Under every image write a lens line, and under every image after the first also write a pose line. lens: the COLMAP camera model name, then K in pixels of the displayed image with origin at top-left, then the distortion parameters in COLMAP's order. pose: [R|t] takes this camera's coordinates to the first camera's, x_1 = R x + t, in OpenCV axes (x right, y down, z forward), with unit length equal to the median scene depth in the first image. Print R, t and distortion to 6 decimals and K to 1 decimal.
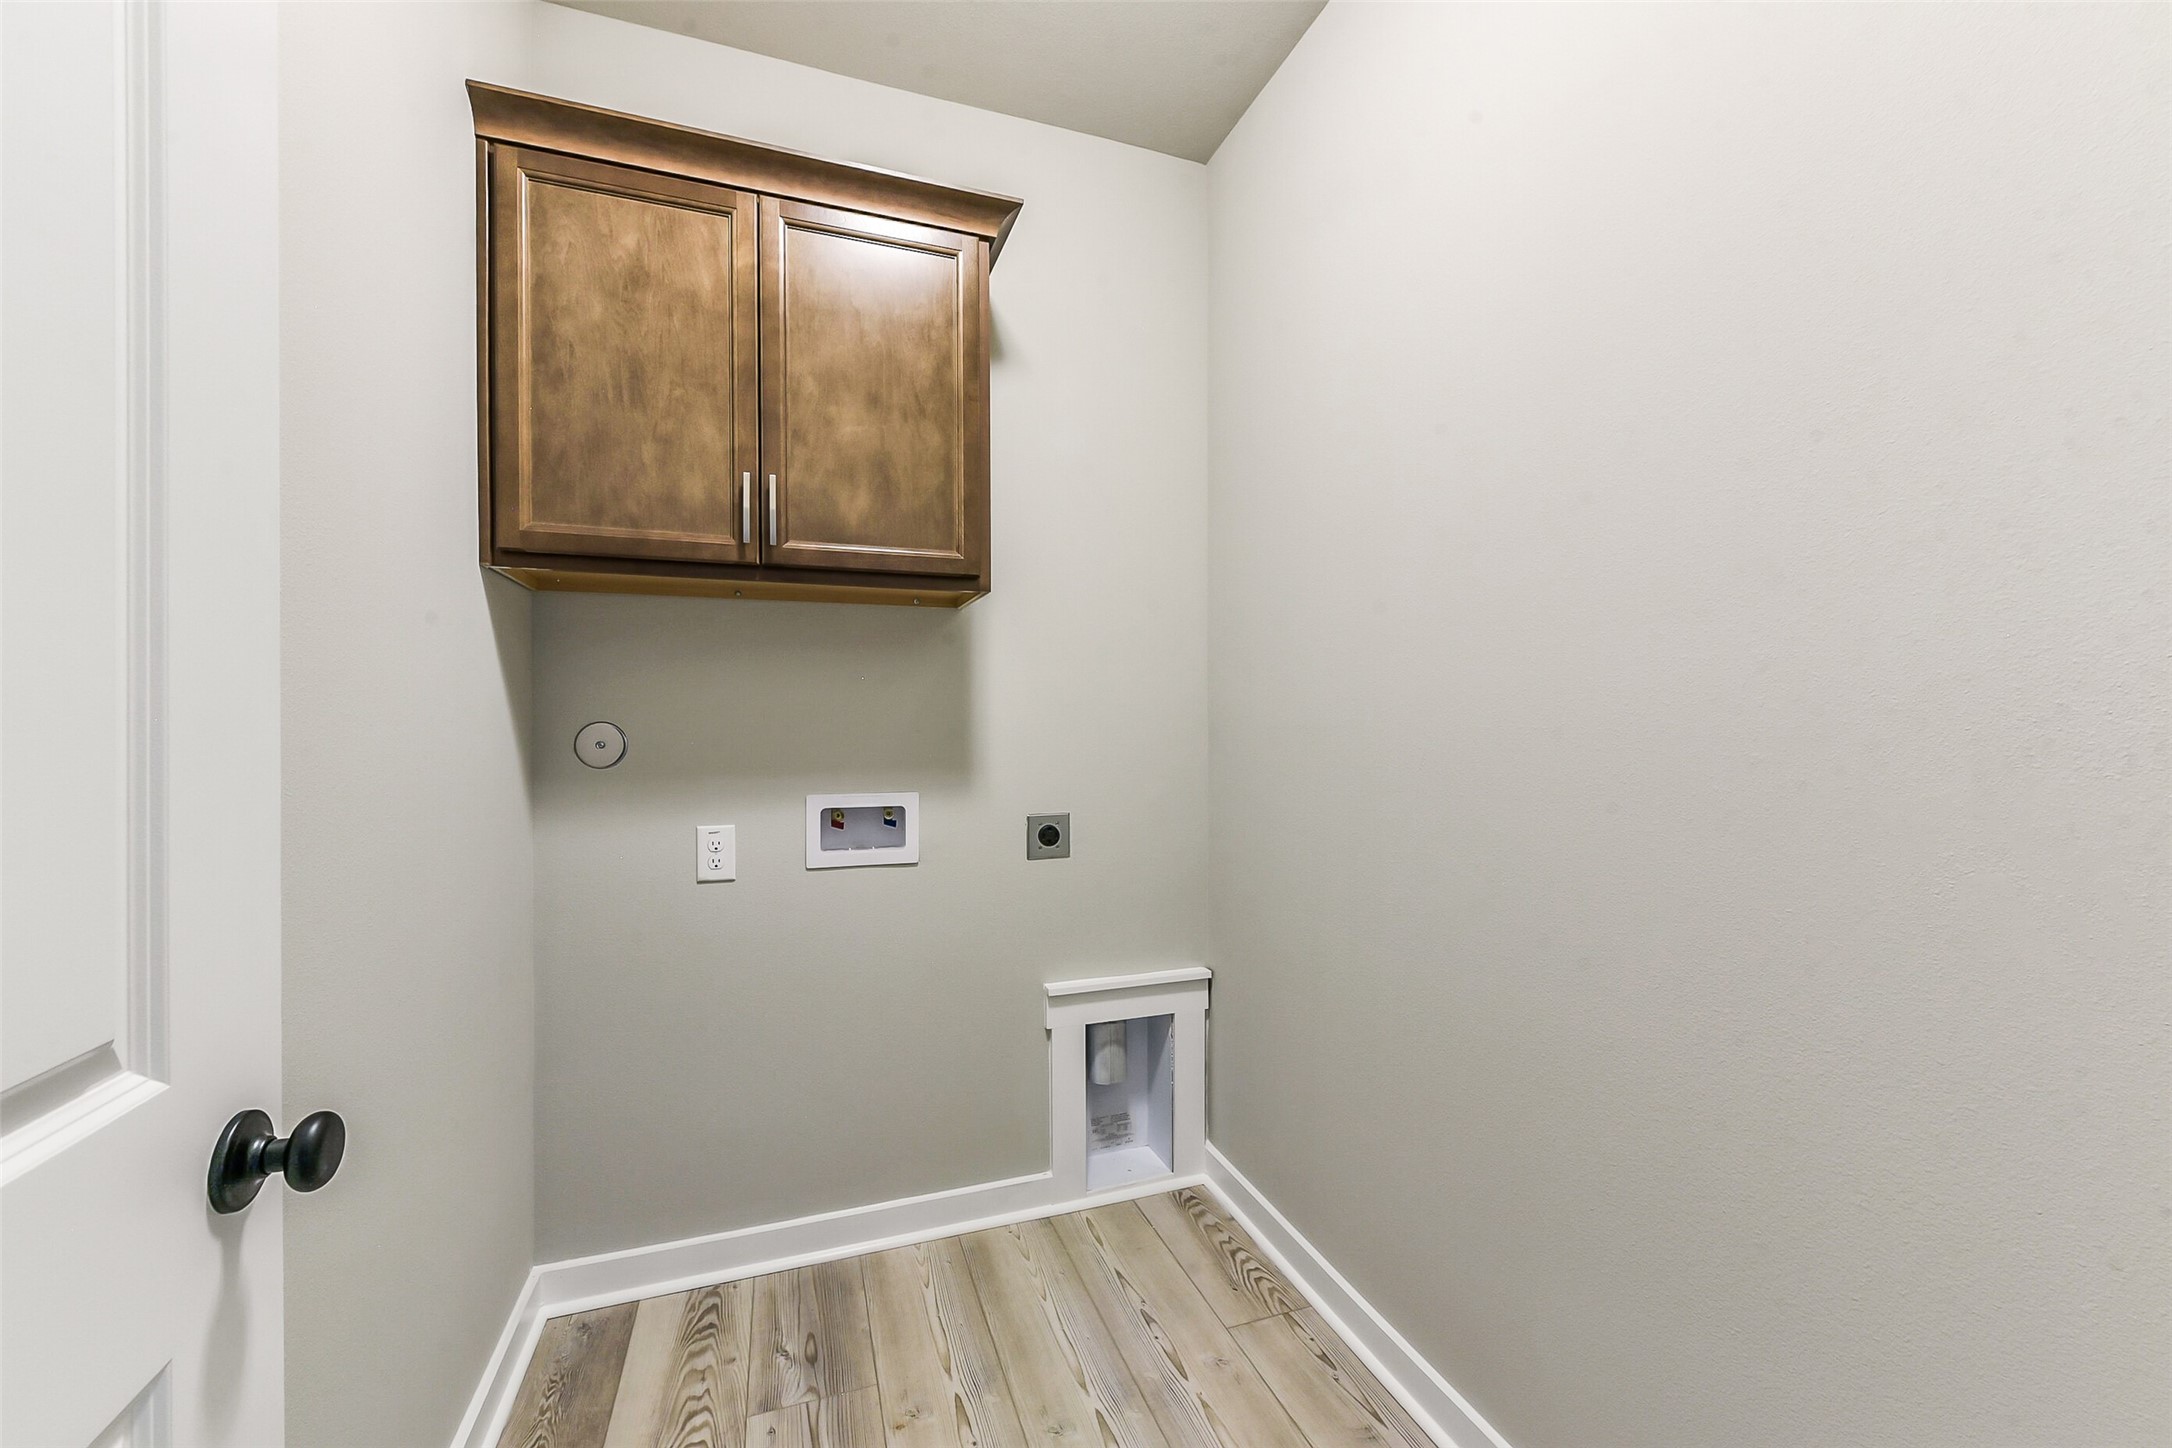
lens RADIAL K [[851.0, 0, 1082.2], [0, 851.0, 721.7], [0, 0, 1]] dist [0.003318, 0.000087]
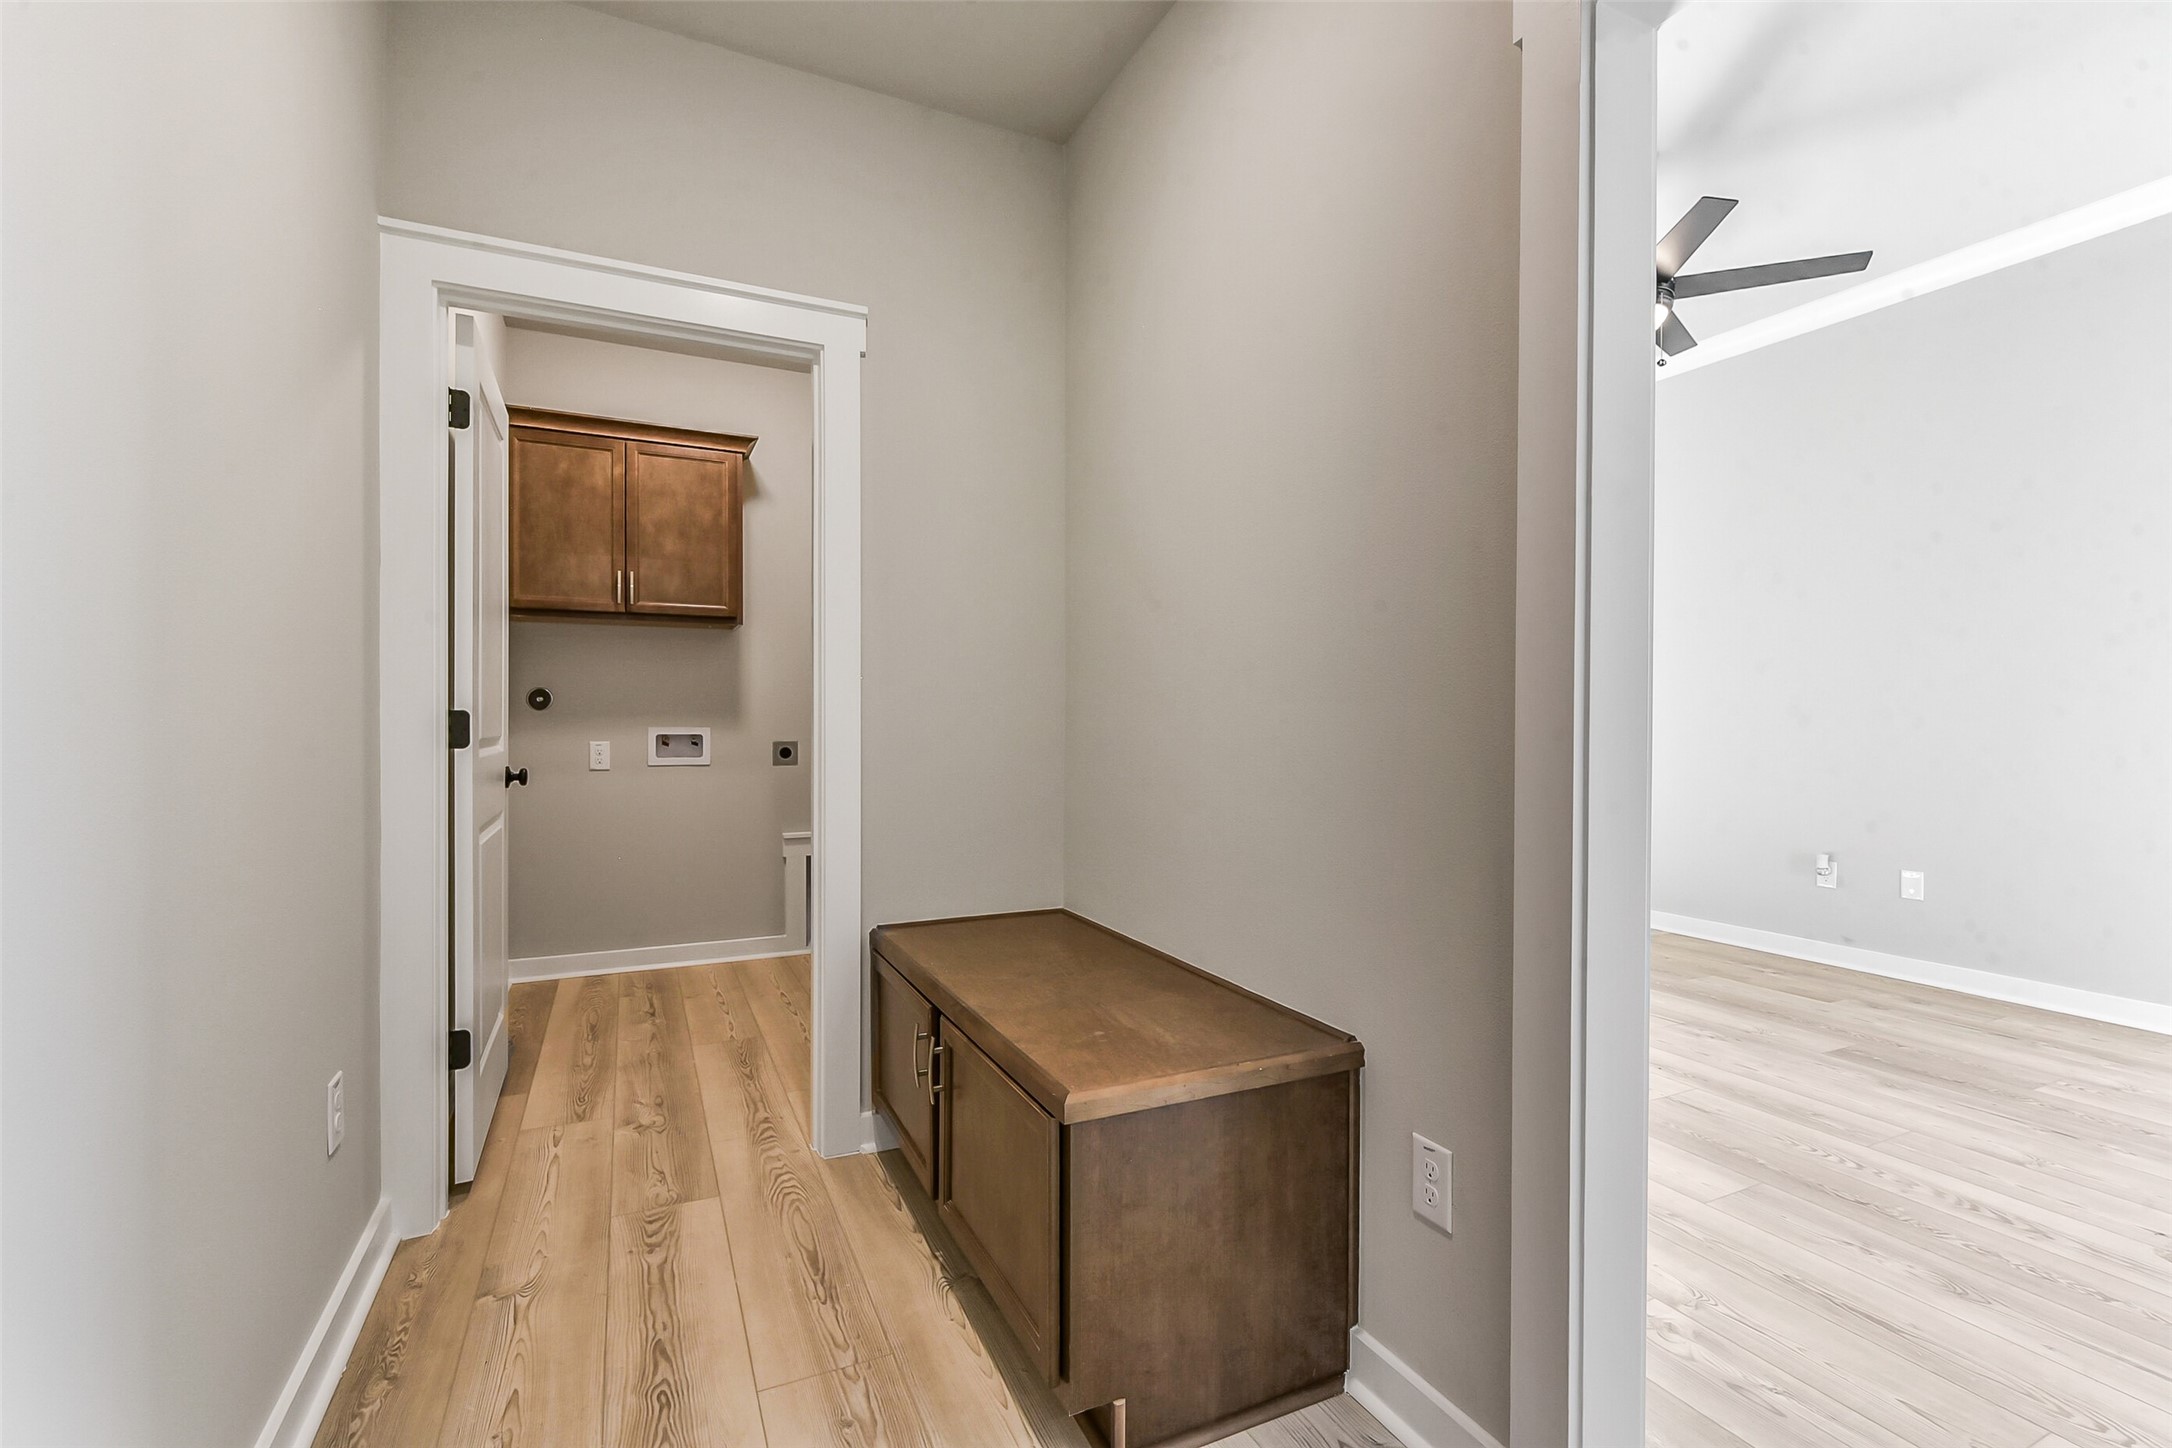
lens RADIAL K [[968.2, 0, 1092.8], [0, 968.2, 721.5], [0, 0, 1]] dist [-0.003377, -0.000148]
pose [[0.993903, 0.003892, 0.110188, 0.511283], [-0.004018, 0.999992, 0.000919, 0.079952], [-0.110184, -0.001356, 0.993910, -1.513932]]
